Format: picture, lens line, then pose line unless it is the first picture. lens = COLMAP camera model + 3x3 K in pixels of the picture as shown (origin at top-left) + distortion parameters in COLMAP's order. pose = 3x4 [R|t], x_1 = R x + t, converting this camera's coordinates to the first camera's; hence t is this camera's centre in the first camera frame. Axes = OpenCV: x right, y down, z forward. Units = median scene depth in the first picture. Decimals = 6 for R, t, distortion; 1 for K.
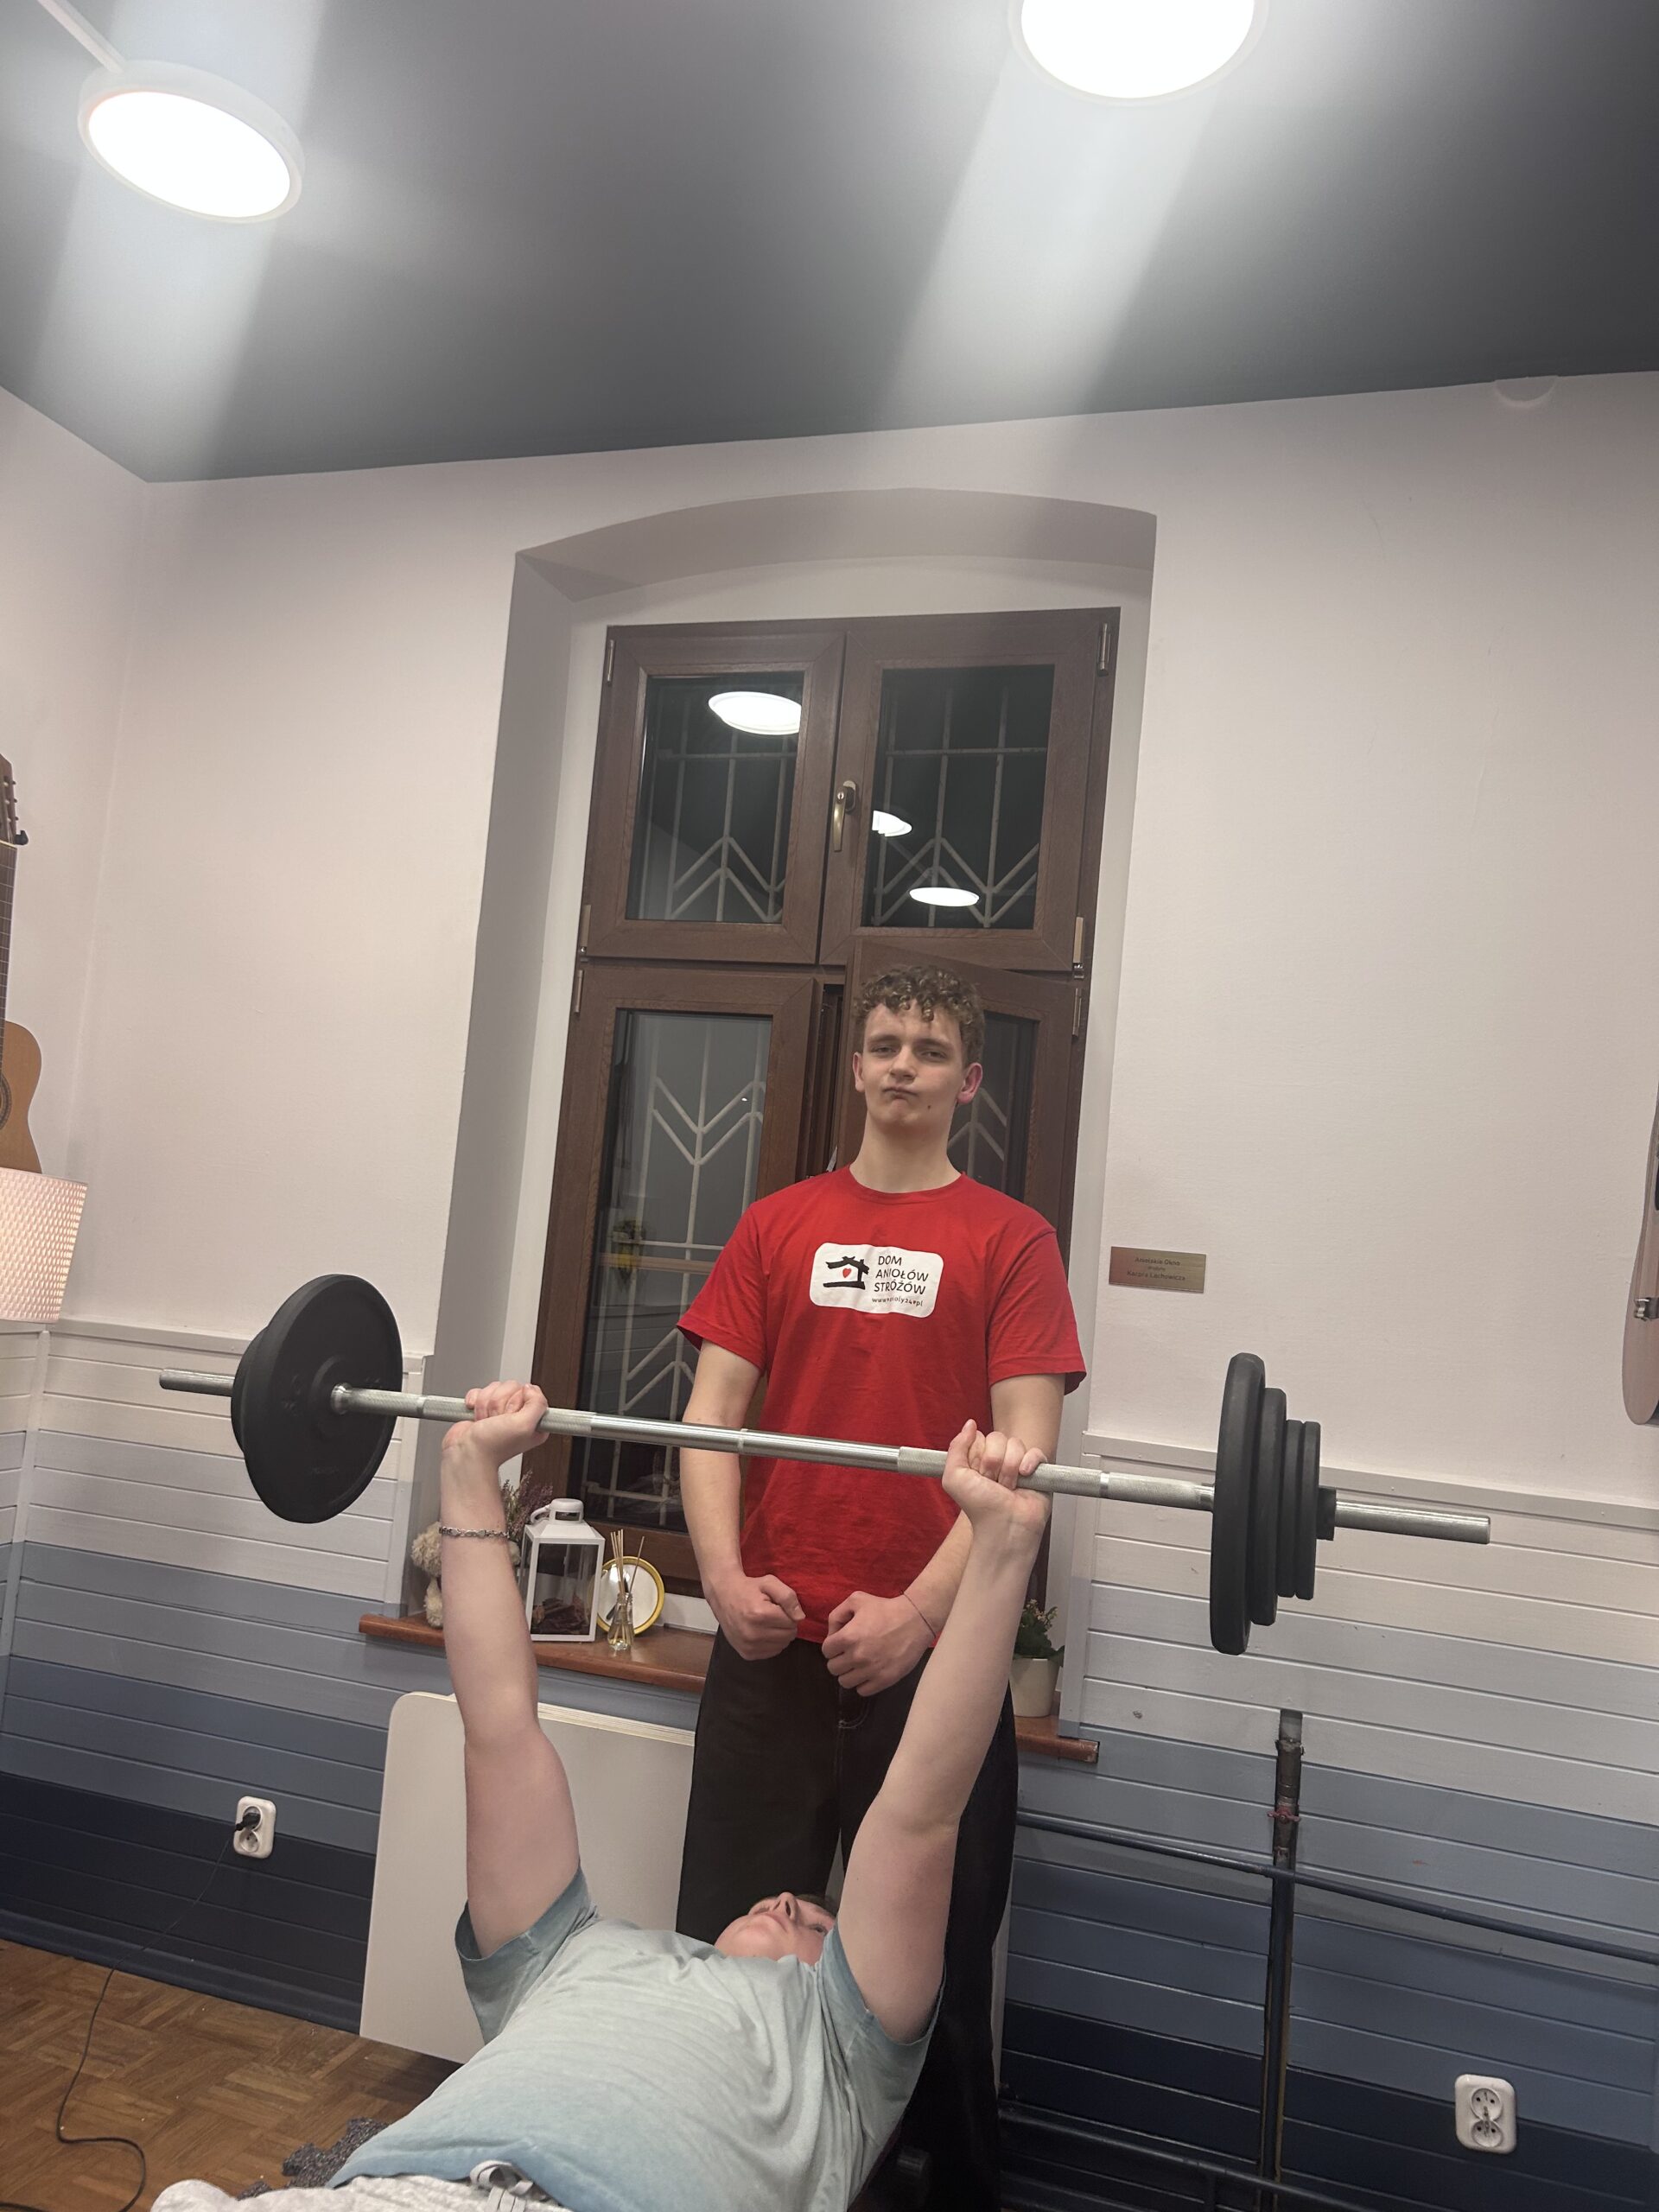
lens RADIAL K [[1661.9, 0, 830.3], [0, 1661.9, 1107.4], [0, 0, 1]] dist [0.041977, -0.047242]
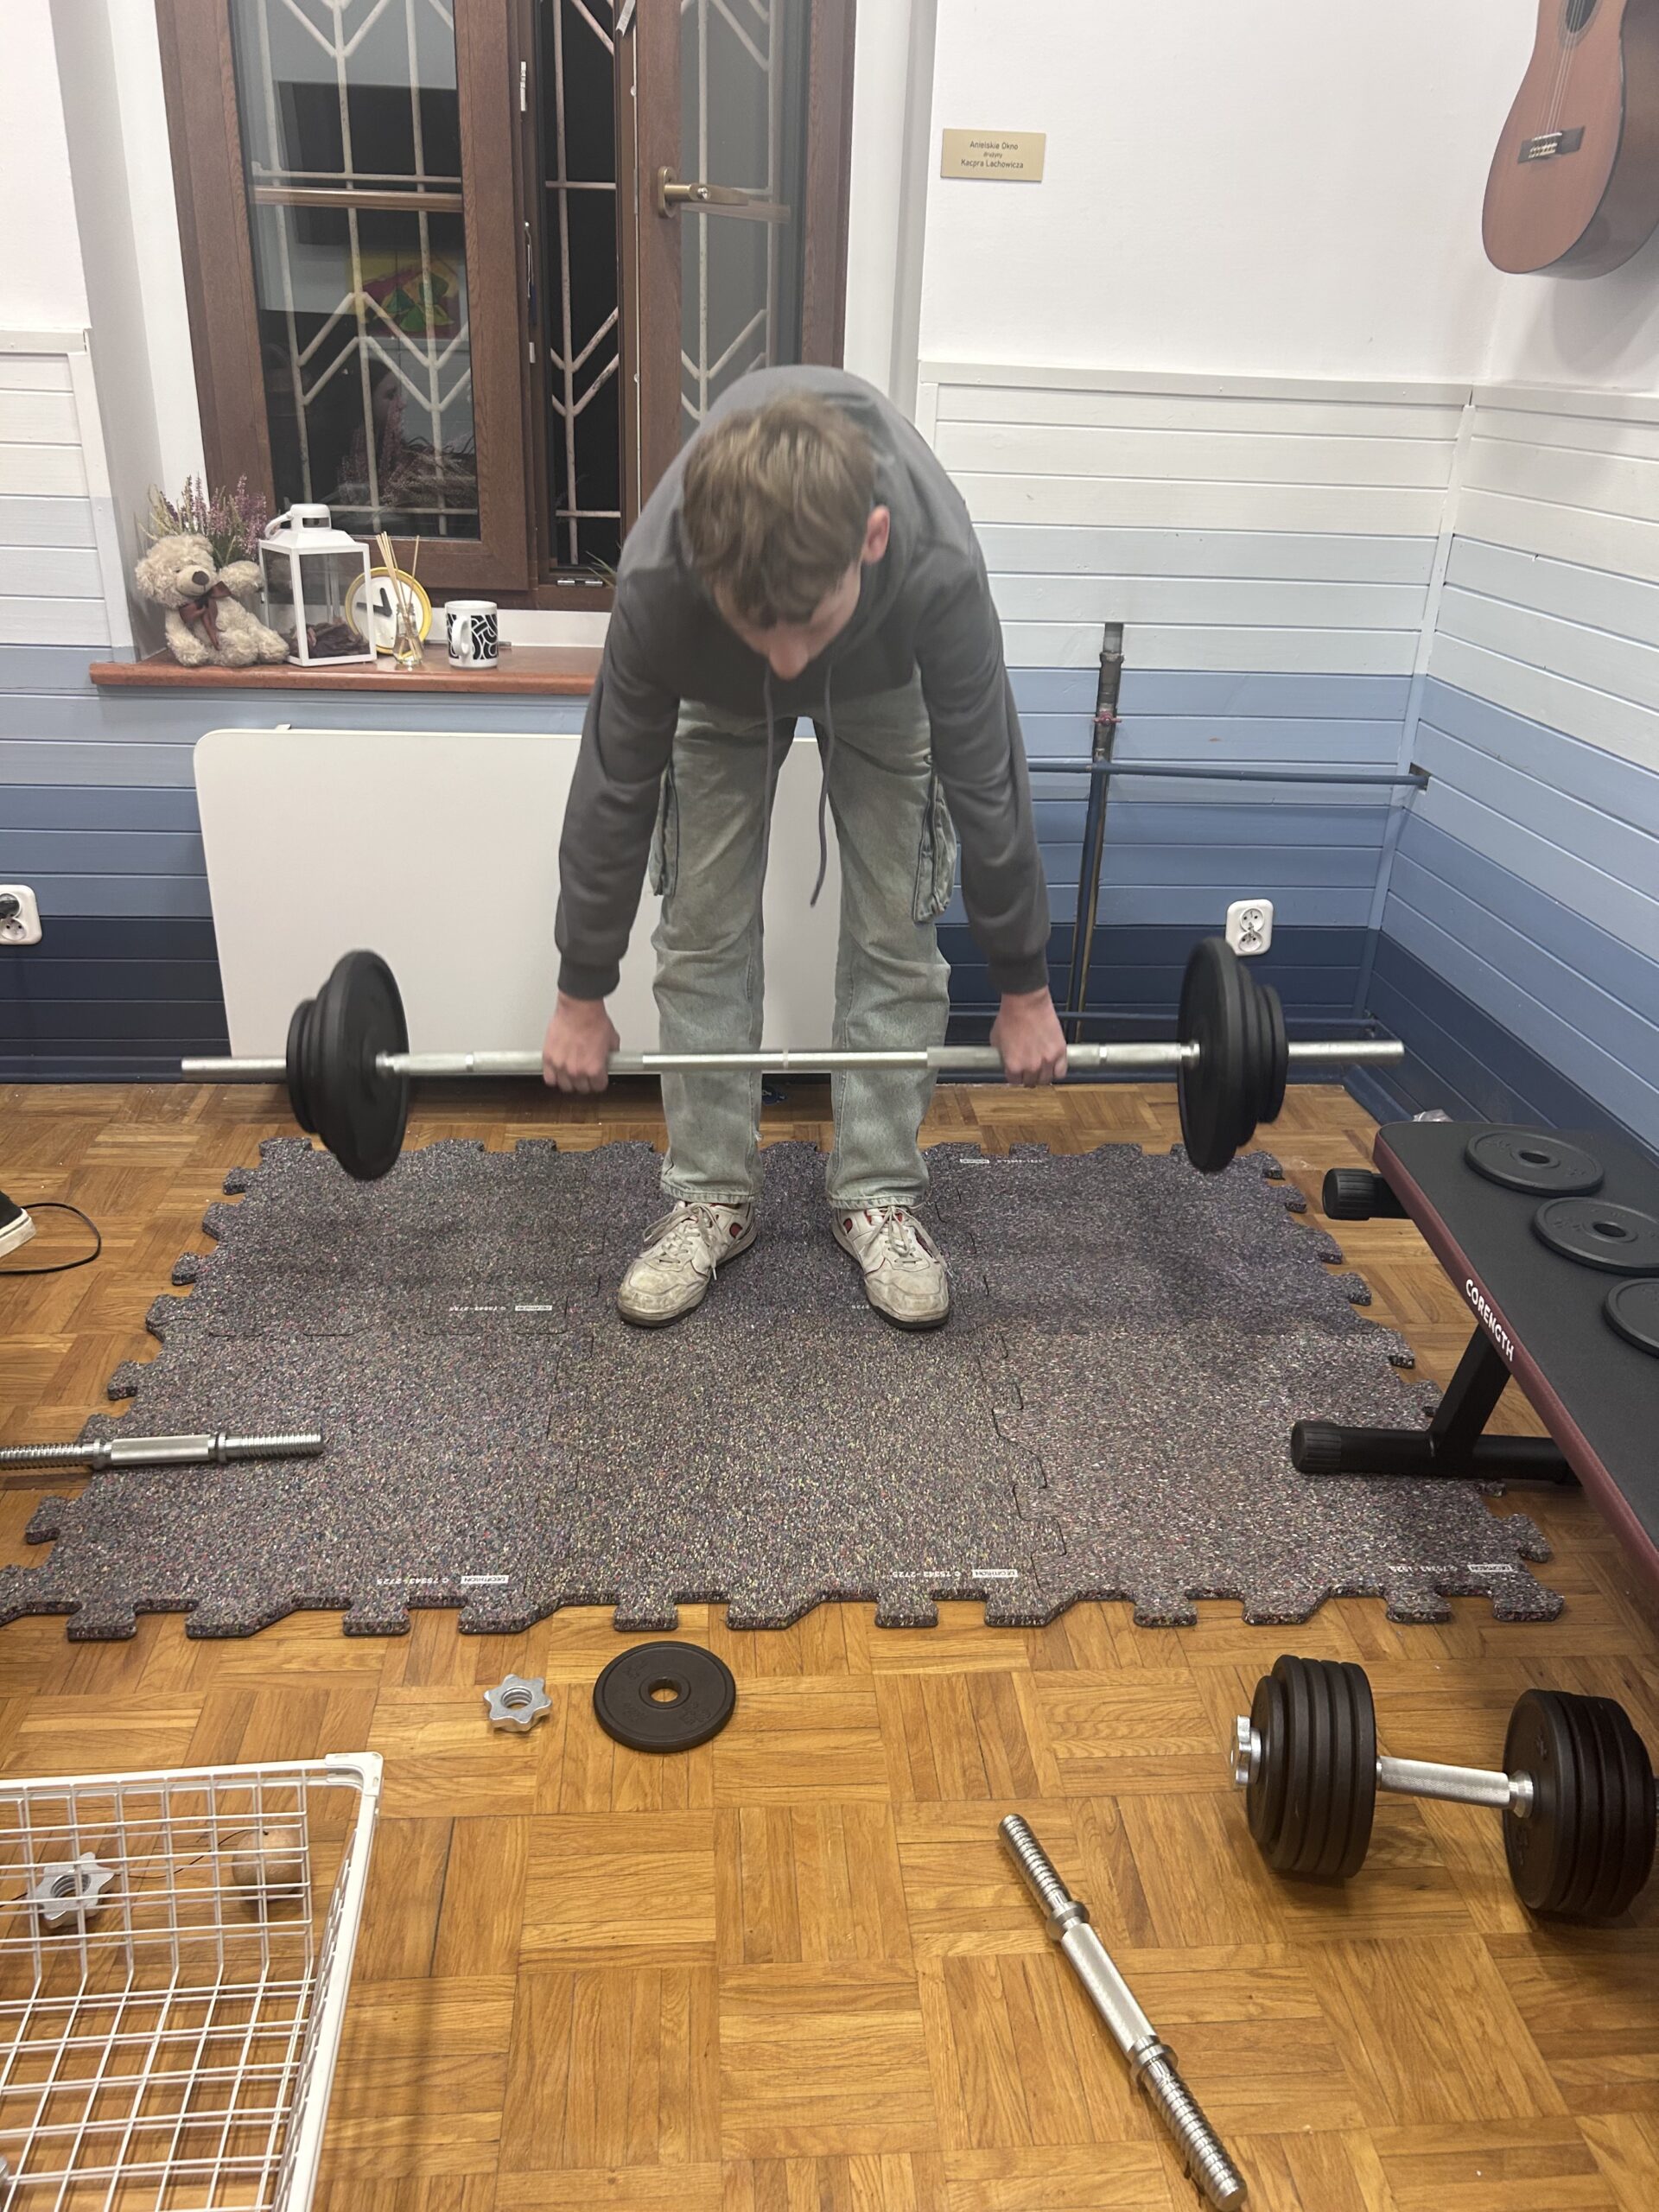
lens RADIAL K [[1661.9, 0, 827.2], [0, 1661.9, 1107.9], [0, 0, 1]] dist [0.041977, -0.047242]
pose [[0.923835, -0.208859, 0.320792, -0.285757], [0.016988, 0.859577, 0.510724, 0.076009], [-0.382414, -0.466375, 0.797655, 0.073944]]
